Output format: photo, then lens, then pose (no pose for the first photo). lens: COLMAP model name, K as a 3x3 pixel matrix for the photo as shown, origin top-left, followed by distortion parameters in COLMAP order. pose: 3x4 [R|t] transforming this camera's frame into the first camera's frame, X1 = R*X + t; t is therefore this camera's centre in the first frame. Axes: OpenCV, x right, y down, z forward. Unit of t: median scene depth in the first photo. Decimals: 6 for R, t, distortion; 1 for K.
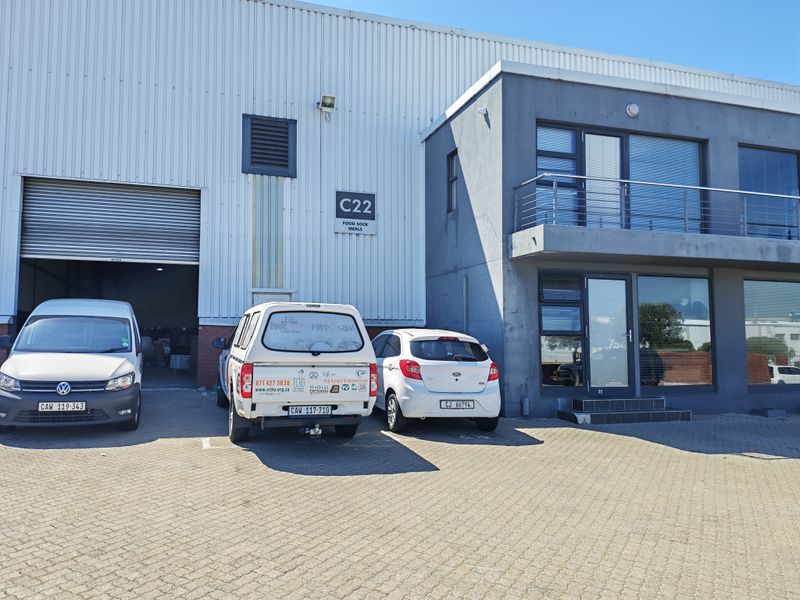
lens RADIAL K [[586.9, 0, 400.0], [0, 586.9, 300.0], [0, 0, 1]] dist [0.171361, -0.127124]
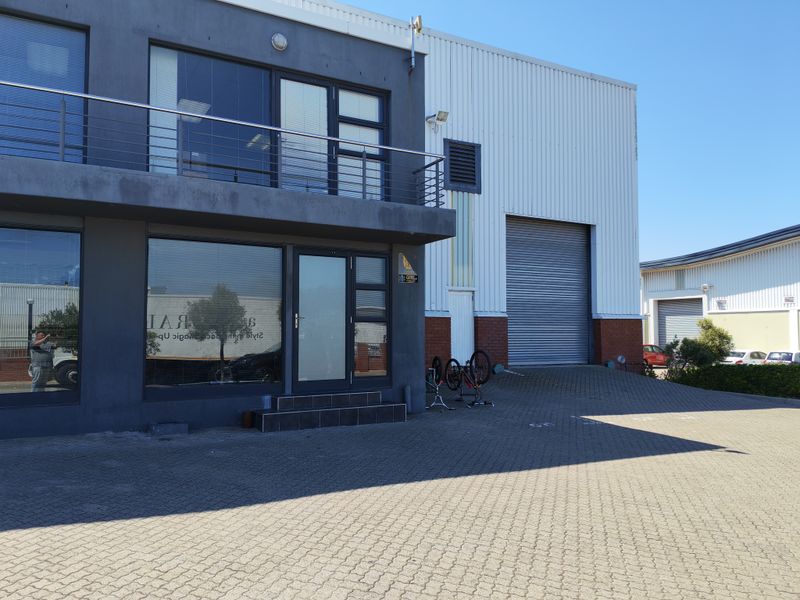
lens RADIAL K [[603.0, 0, 407.2], [0, 603.0, 289.9], [0, 0, 1]] dist [0.103867, -0.139768]
pose [[0.988072, 0.013843, 0.153369, 0.875770], [-0.015249, 0.999852, 0.007994, 0.021842], [-0.153235, -0.010237, 0.988137, 0.325724]]
